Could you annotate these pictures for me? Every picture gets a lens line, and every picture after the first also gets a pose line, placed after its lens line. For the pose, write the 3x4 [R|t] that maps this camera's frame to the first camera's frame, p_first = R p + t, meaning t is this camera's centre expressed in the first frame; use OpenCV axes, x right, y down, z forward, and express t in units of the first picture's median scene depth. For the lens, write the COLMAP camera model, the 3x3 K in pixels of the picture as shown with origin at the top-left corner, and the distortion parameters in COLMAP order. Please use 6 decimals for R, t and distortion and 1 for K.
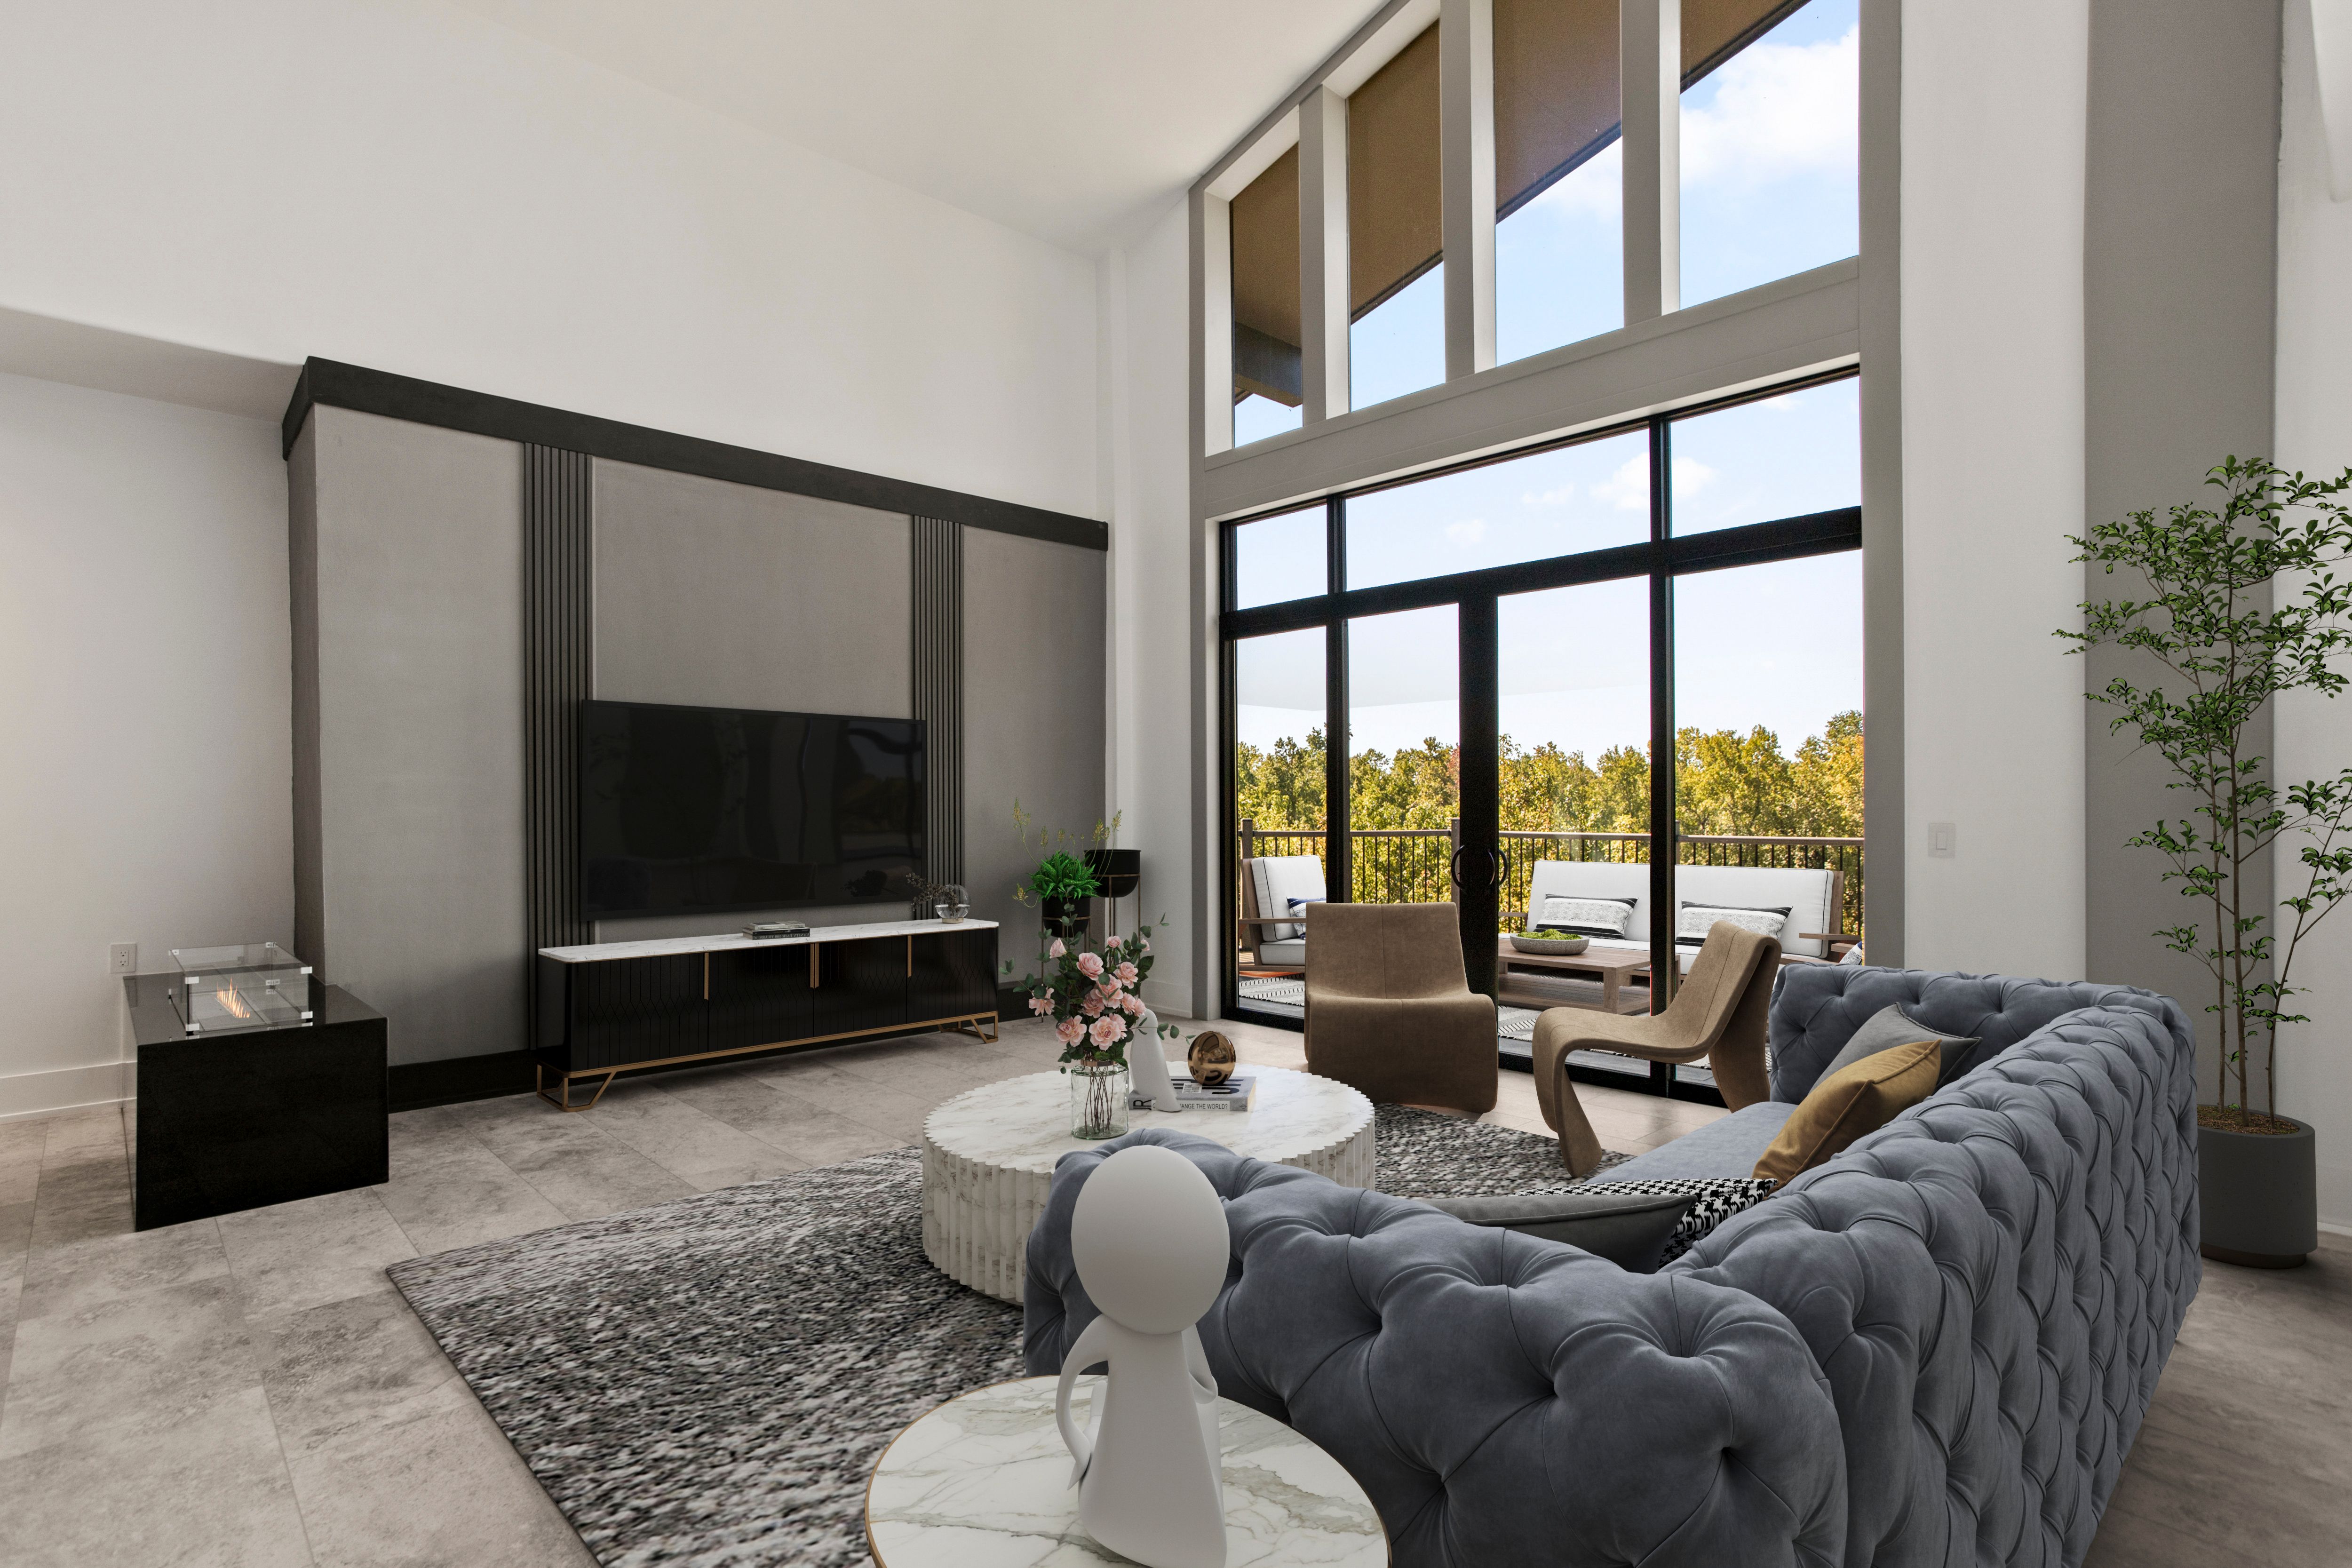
lens RADIAL K [[1161.8, 0, 1177.8], [0, 1161.8, 735.3], [0, 0, 1]] dist [-0.000268, 0.000626]
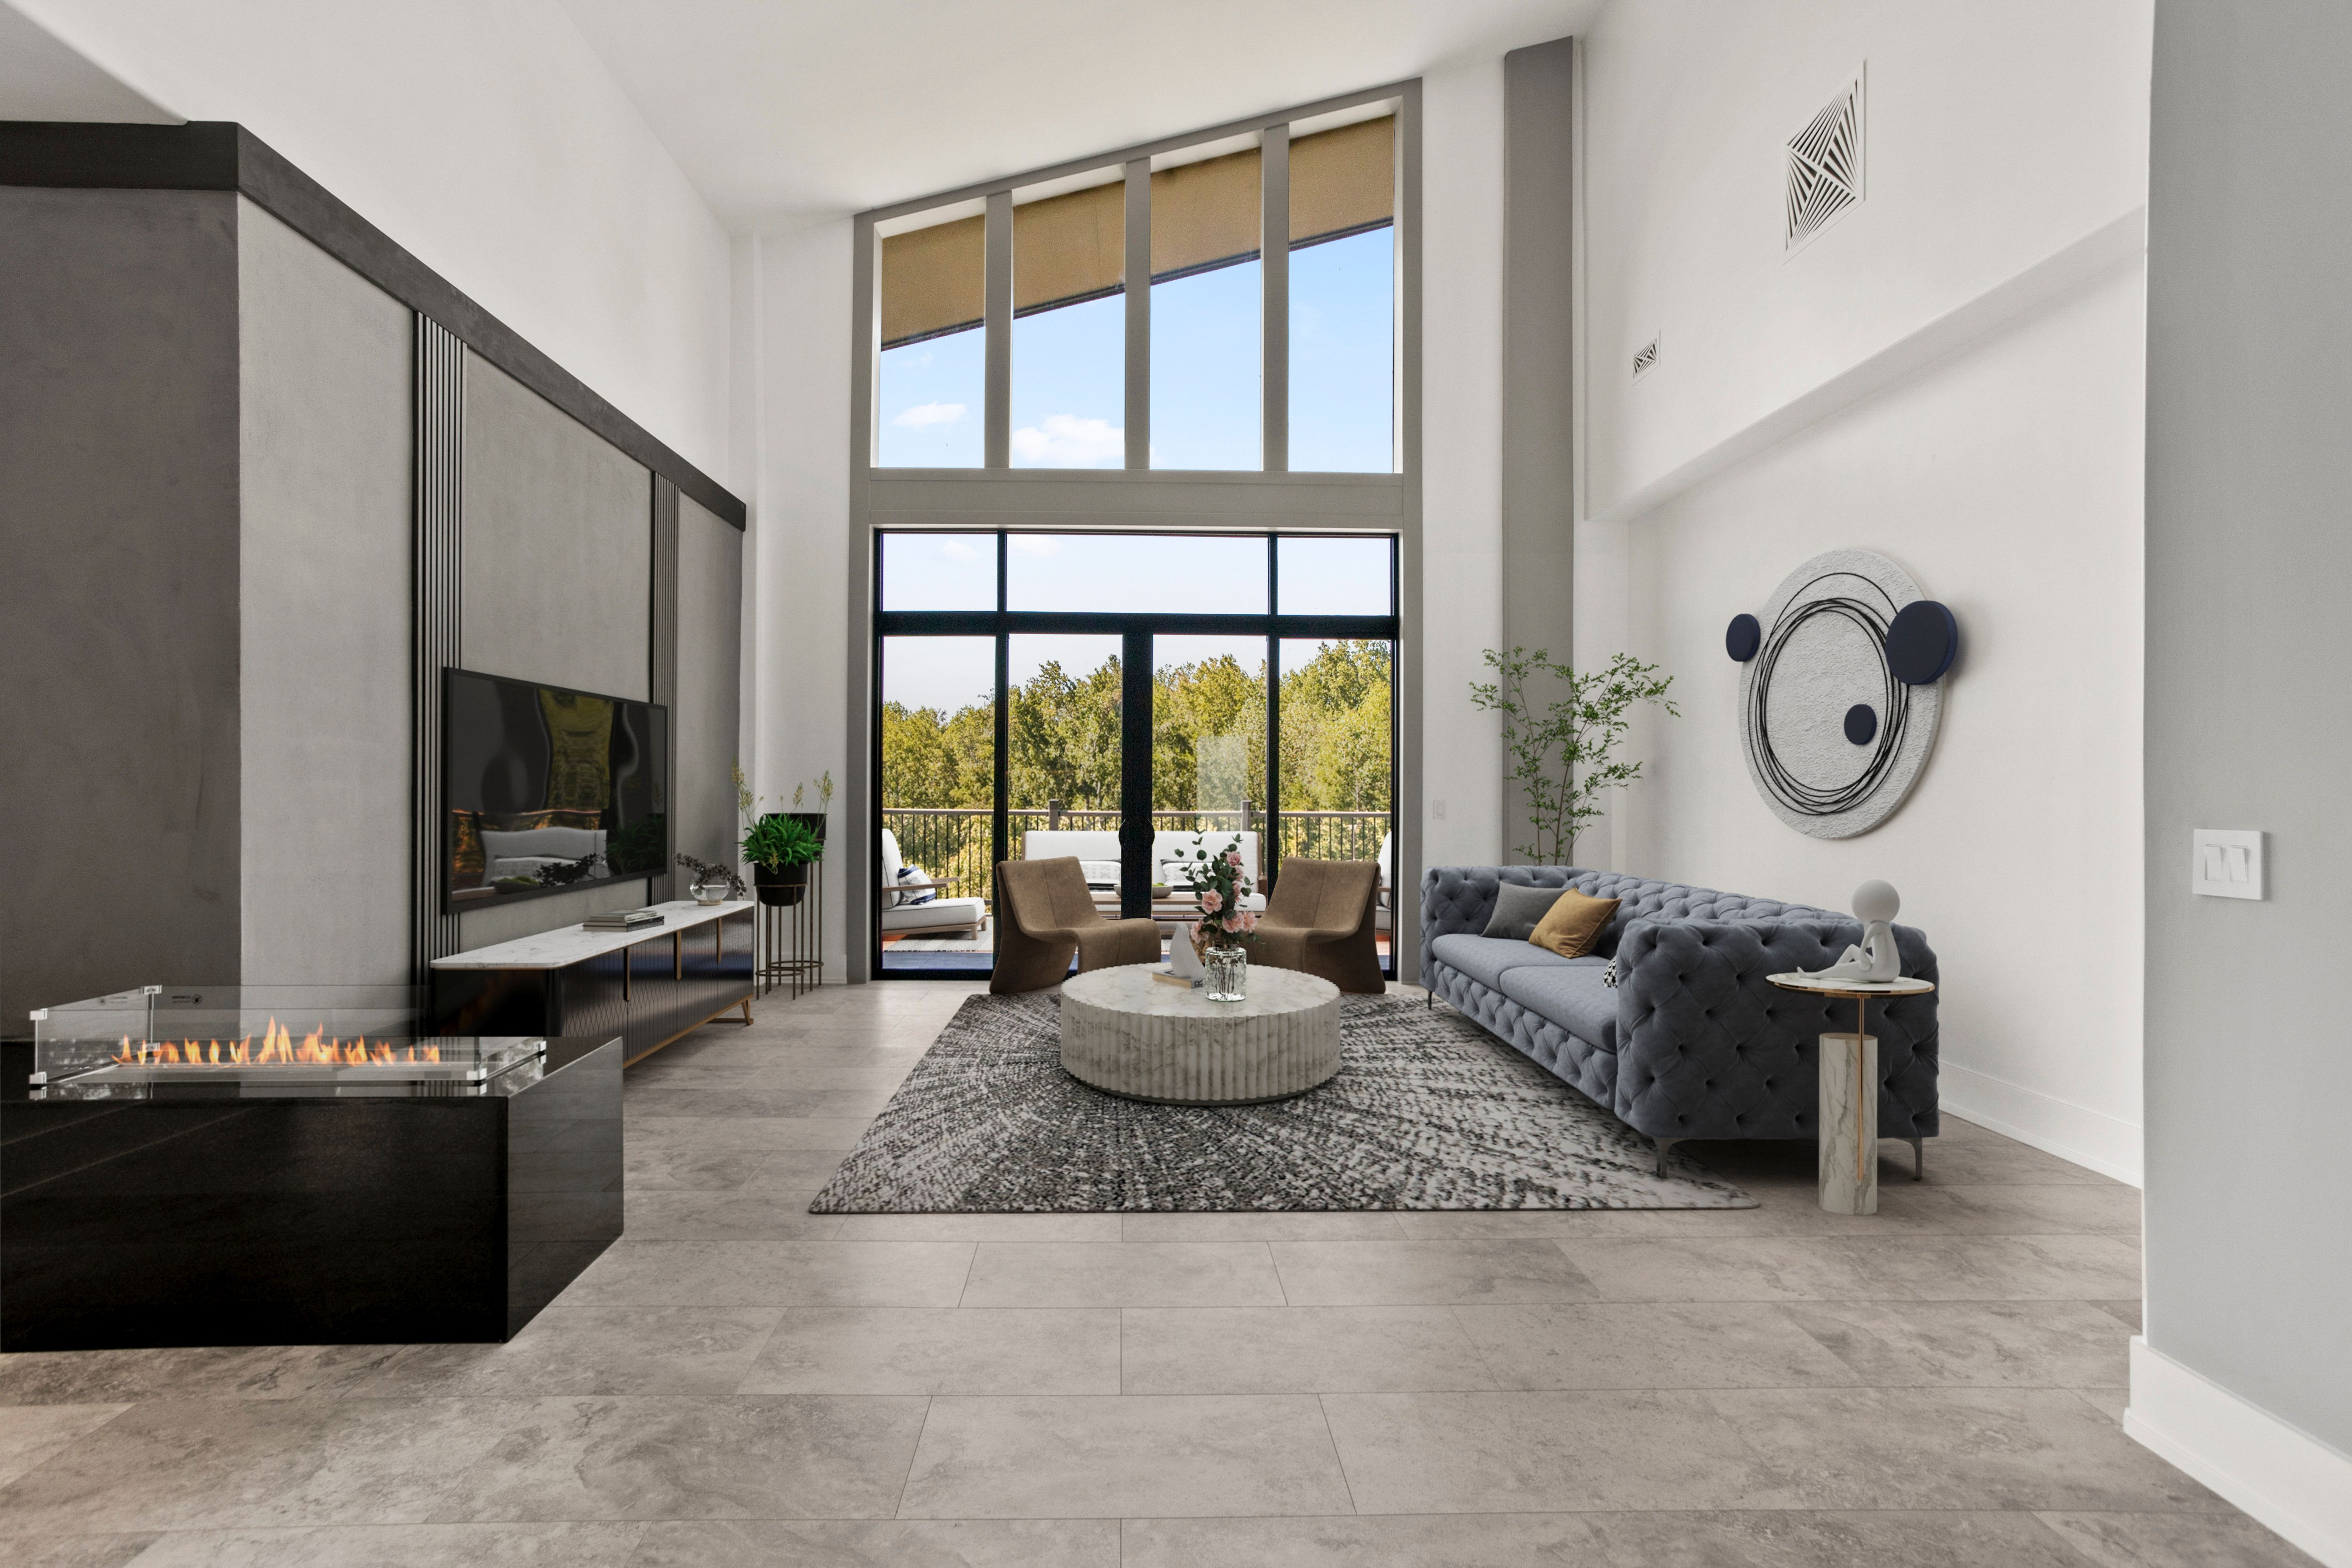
lens RADIAL K [[1149.3, 0, 1130.4], [0, 1149.3, 790.2], [0, 0, 1]] dist [-0.019397, 0.000468]
pose [[0.669706, 0.003700, 0.742617, -1.168474], [-0.048074, 0.998106, 0.038382, 0.026686], [-0.741068, -0.061405, 0.668616, 0.116873]]
